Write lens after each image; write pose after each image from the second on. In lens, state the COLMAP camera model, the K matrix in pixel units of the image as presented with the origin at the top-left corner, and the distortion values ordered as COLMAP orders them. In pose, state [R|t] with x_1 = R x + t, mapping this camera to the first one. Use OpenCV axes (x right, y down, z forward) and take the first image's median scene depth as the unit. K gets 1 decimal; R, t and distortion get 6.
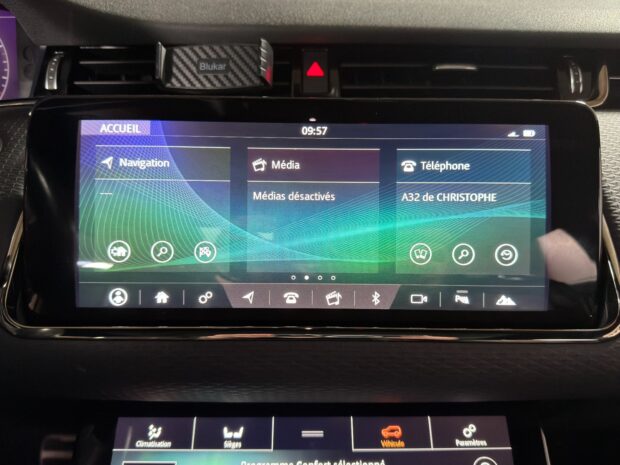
lens RADIAL K [[501.7, 0, 315.9], [0, 501.7, 235.0], [0, 0, 1]] dist [0.038691, -0.101653]
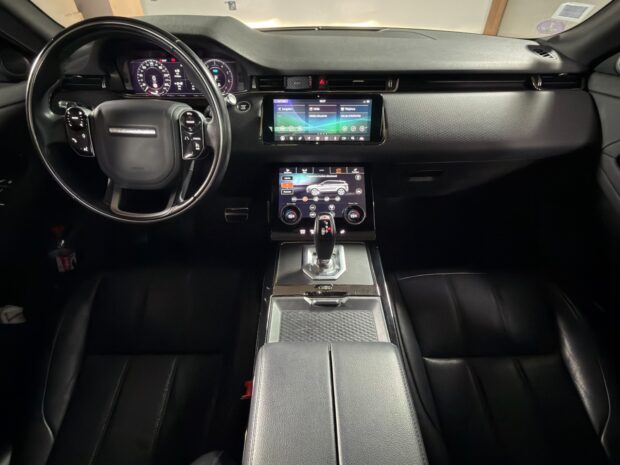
lens RADIAL K [[301.8, 0, 309.9], [0, 301.8, 231.5], [0, 0, 1]] dist [-0.000493, -0.000423]
pose [[0.999863, -0.003853, -0.016074, -0.078183], [0.008009, 0.963593, 0.267255, 0.204519], [0.014459, -0.267347, 0.963492, -1.977566]]
